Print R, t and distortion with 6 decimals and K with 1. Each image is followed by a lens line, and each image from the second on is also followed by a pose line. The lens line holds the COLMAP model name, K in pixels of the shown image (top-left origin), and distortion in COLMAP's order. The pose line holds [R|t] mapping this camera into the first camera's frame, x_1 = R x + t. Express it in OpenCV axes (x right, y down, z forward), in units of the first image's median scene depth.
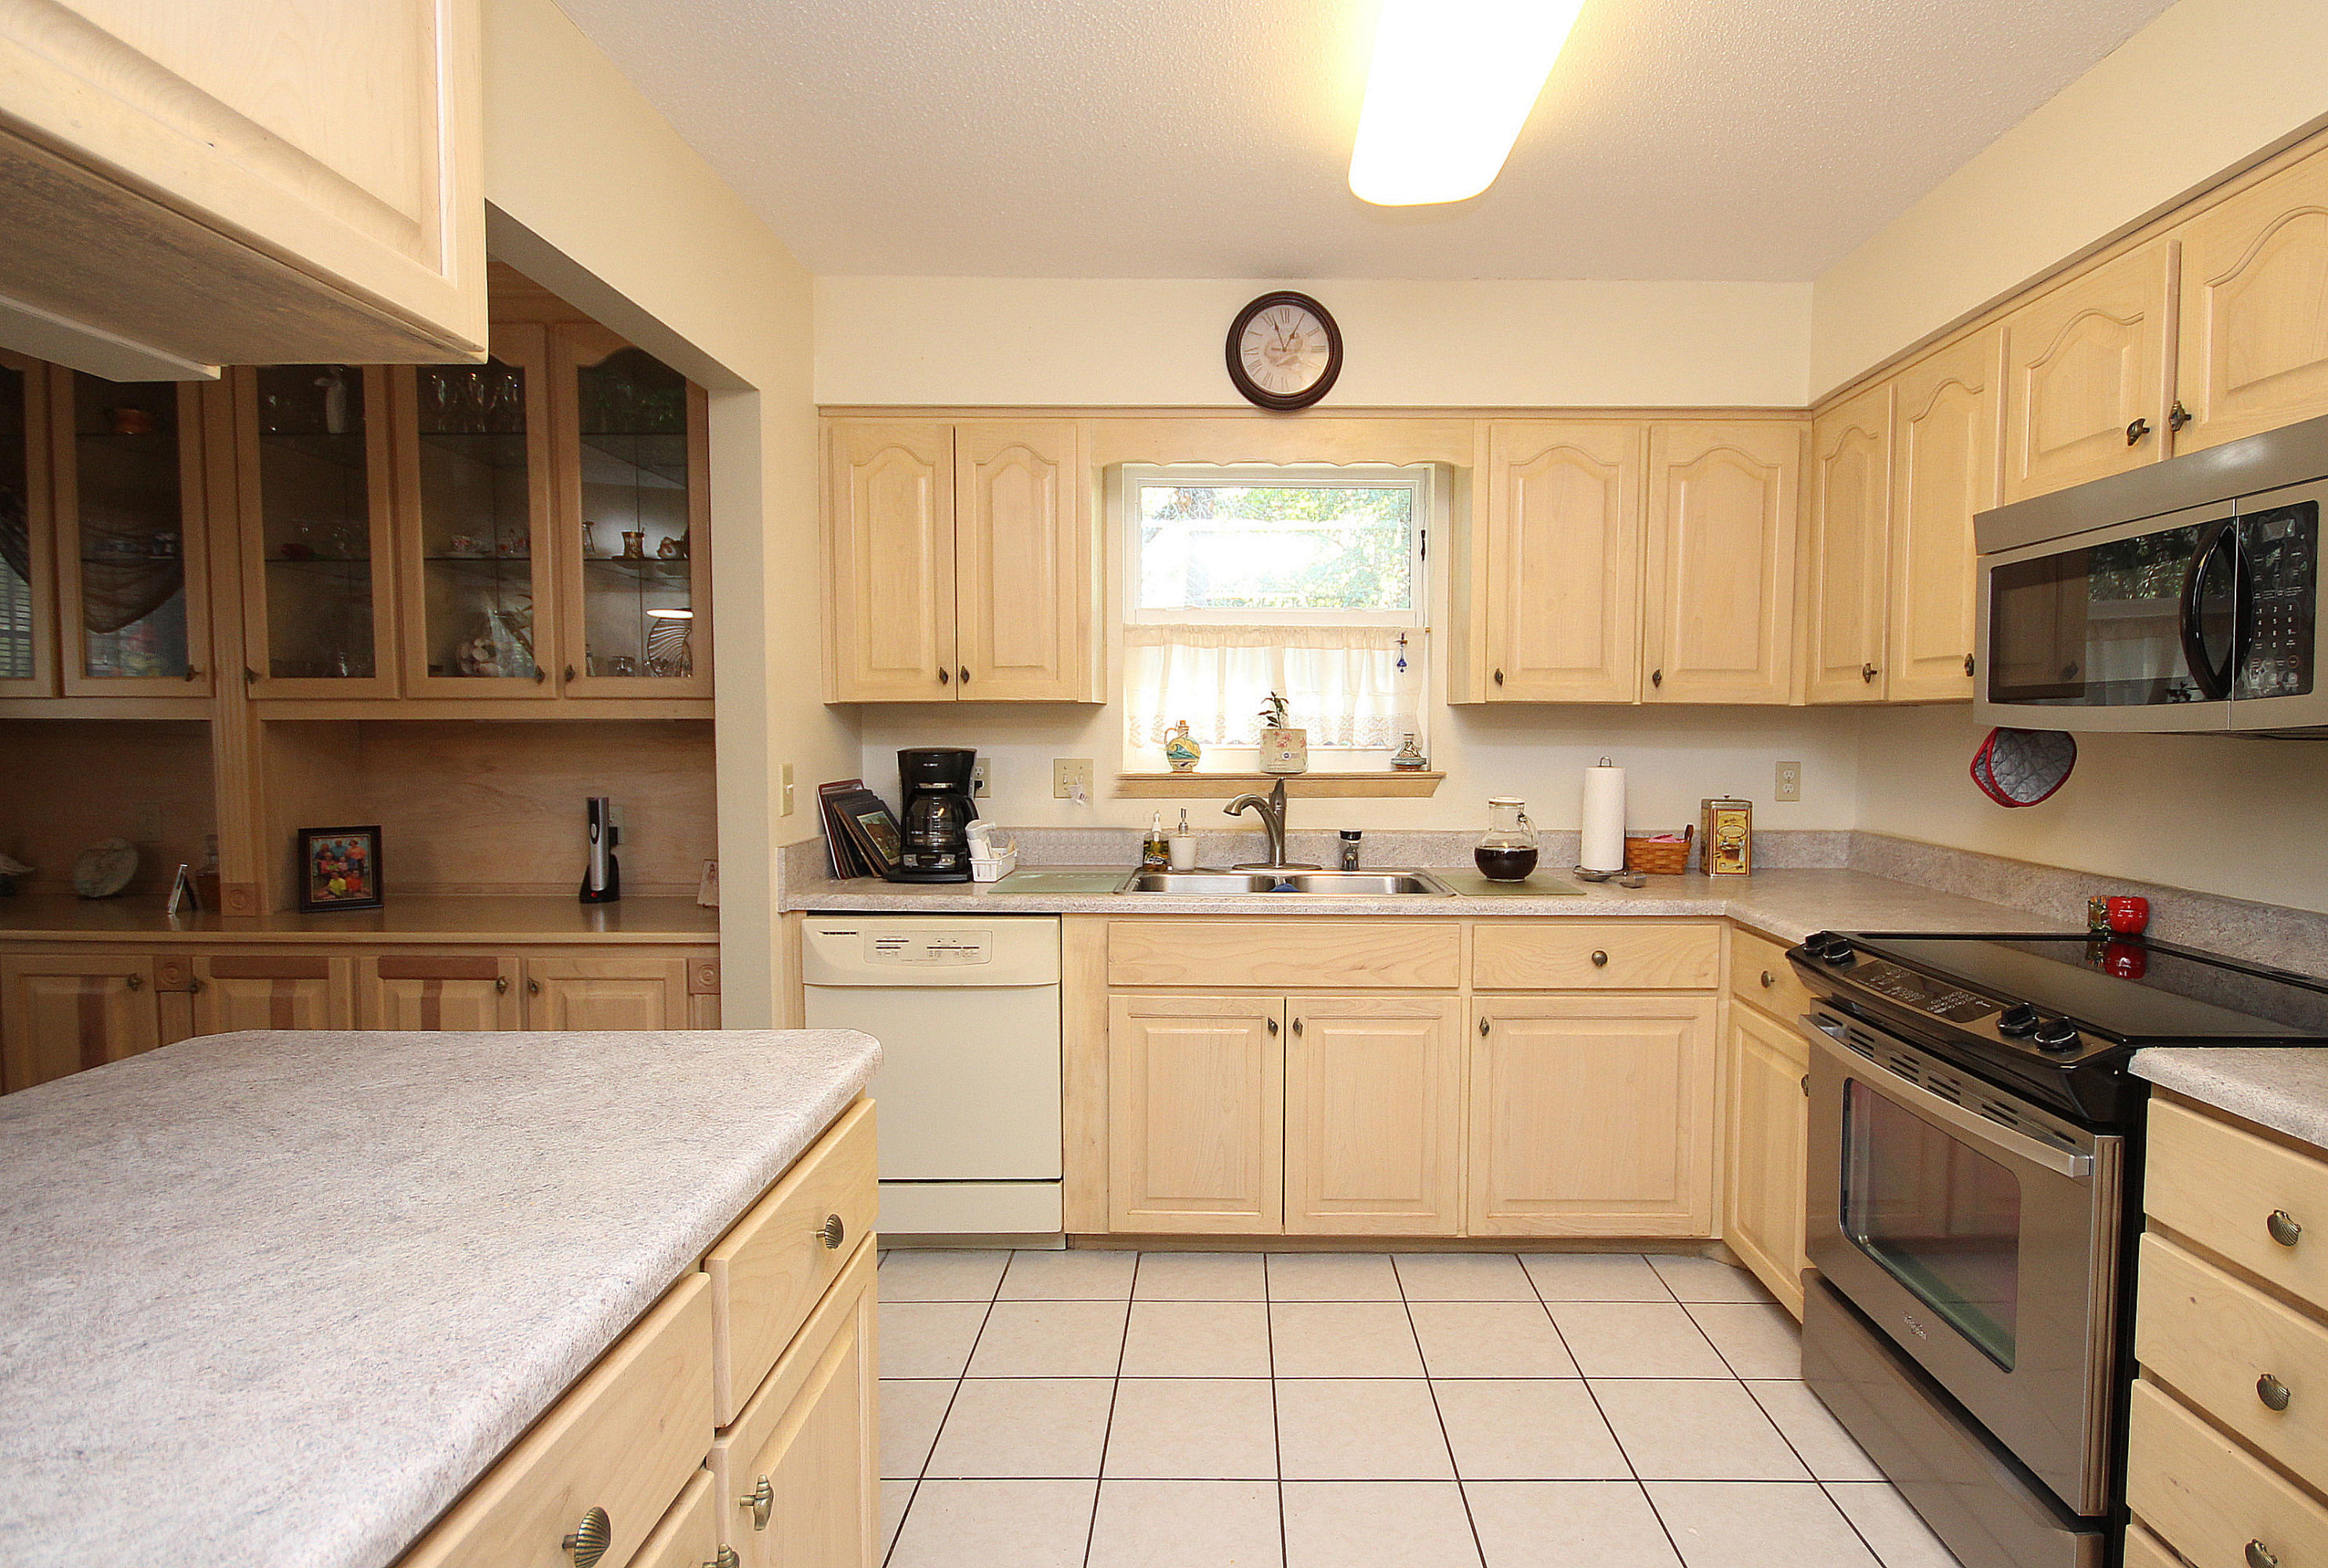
lens RADIAL K [[1110.7, 0, 1243.6], [0, 1110.7, 783.7], [0, 0, 1]] dist [-0.002833, -0.000439]
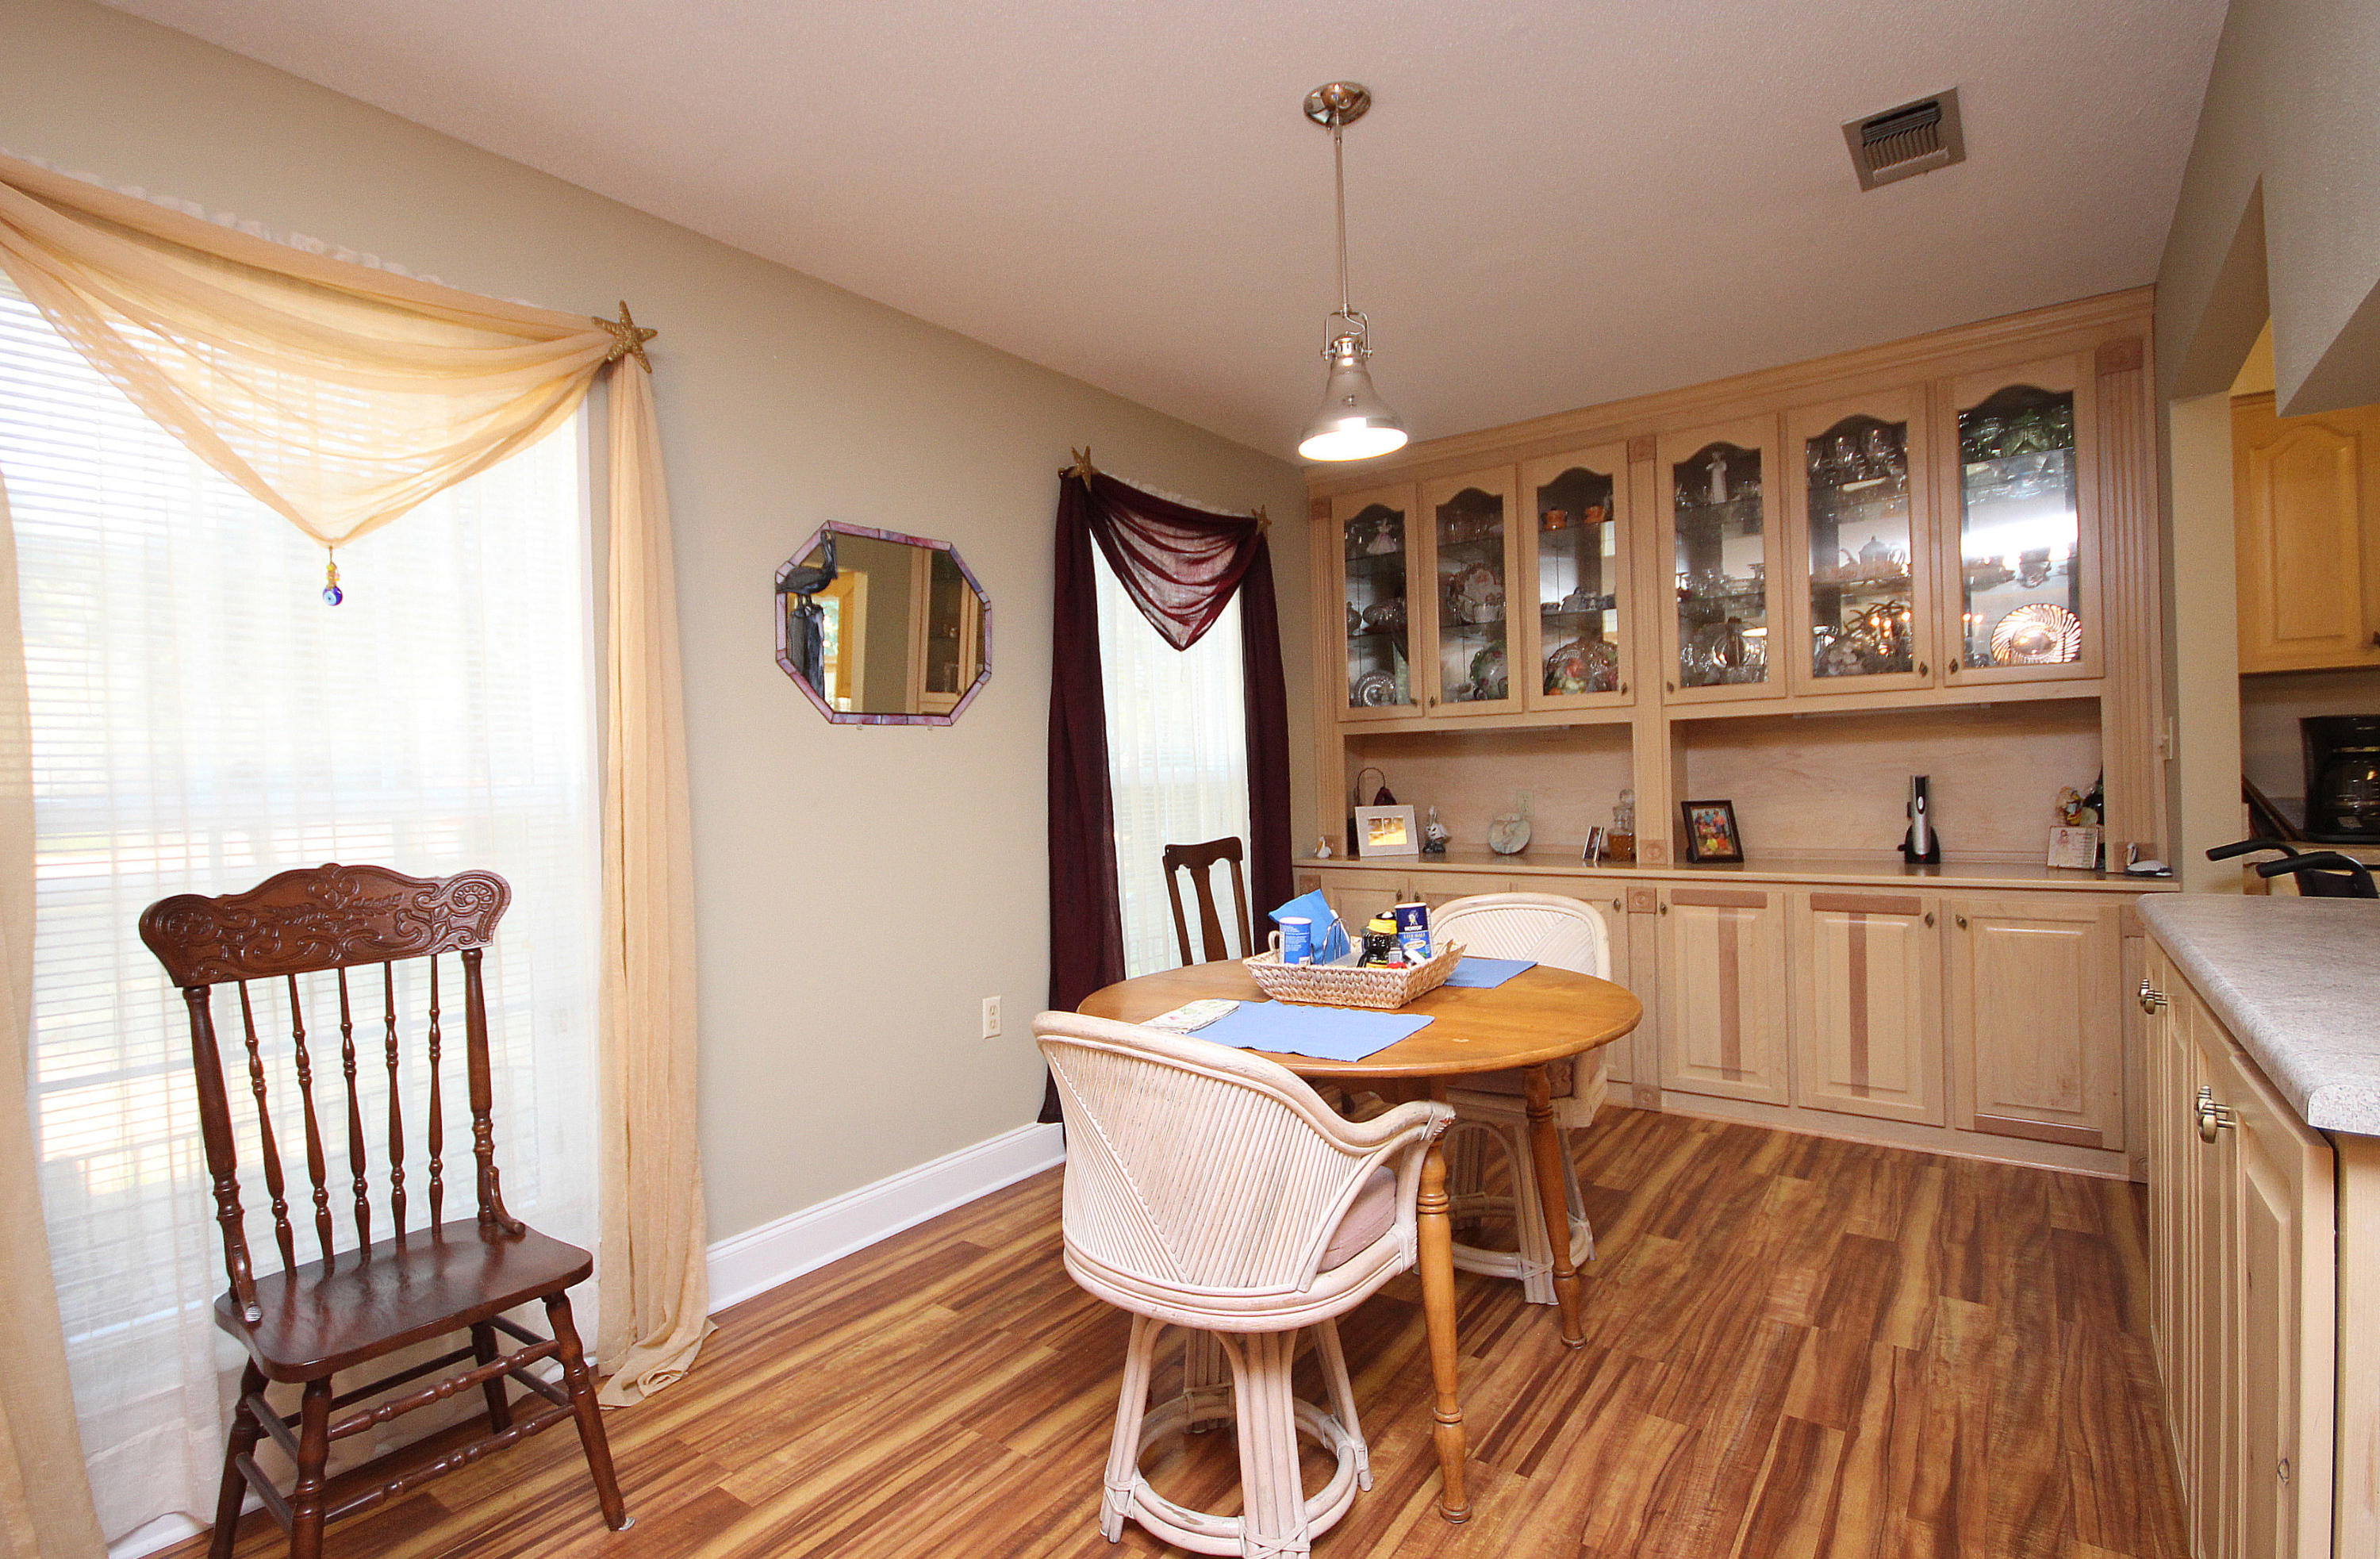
lens RADIAL K [[1102.1, 0, 1232.8], [0, 1102.1, 784.3], [0, 0, 1]] dist [0.012425, -0.014771]
pose [[0.807481, -0.019950, -0.589556, -0.521339], [-0.000545, 0.999402, -0.034565, 0.068687], [0.589893, 0.028232, 0.806988, -0.408496]]
